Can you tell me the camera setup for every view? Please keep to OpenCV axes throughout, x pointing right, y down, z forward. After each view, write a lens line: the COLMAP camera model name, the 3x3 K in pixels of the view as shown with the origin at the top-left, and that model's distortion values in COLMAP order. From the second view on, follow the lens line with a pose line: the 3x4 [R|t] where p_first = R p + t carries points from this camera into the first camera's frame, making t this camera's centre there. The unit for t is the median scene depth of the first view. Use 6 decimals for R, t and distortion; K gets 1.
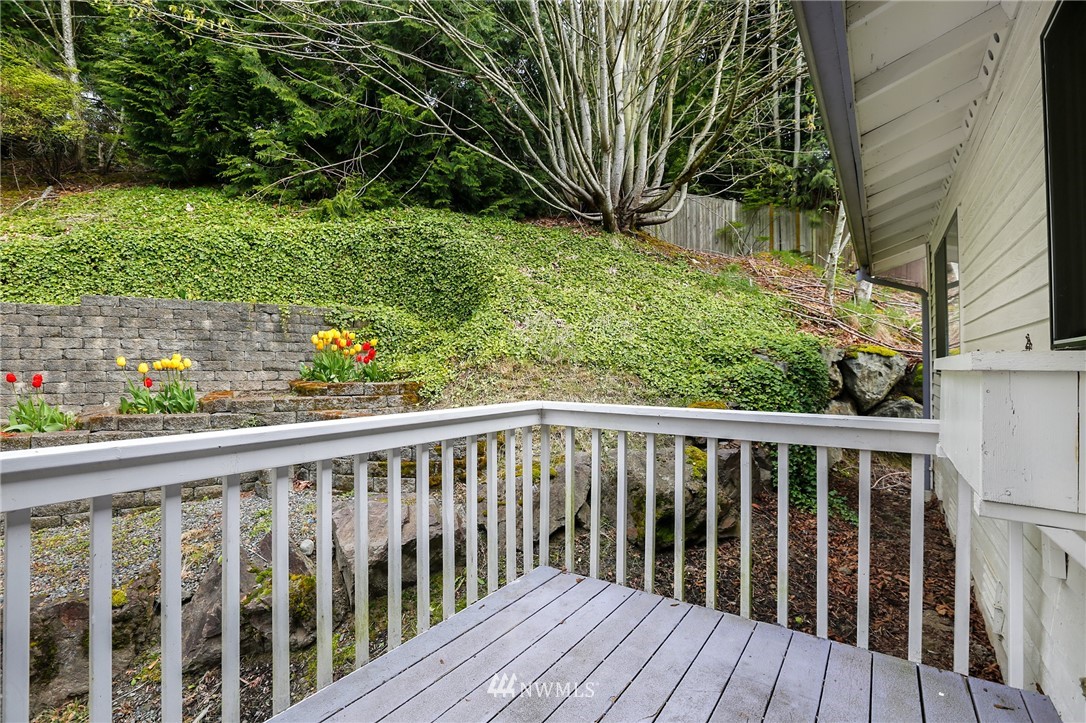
lens RADIAL K [[500.1, 0, 540.5], [0, 500.1, 366.0], [0, 0, 1]] dist [-0.052690, 0.021274]
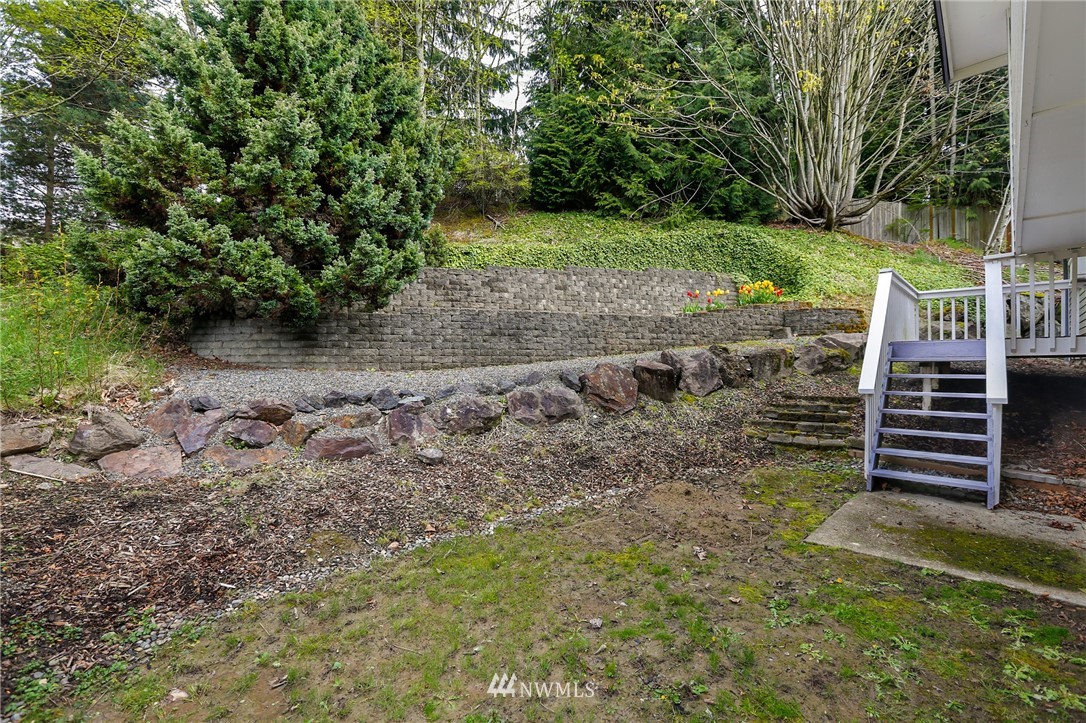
lens RADIAL K [[500.1, 0, 540.5], [0, 500.1, 366.0], [0, 0, 1]] dist [-0.052690, 0.021274]
pose [[0.986600, 0.000513, -0.163156, -0.468708], [-0.000177, 0.999998, 0.002074, 0.136441], [0.163157, -0.002018, 0.986598, -0.607158]]
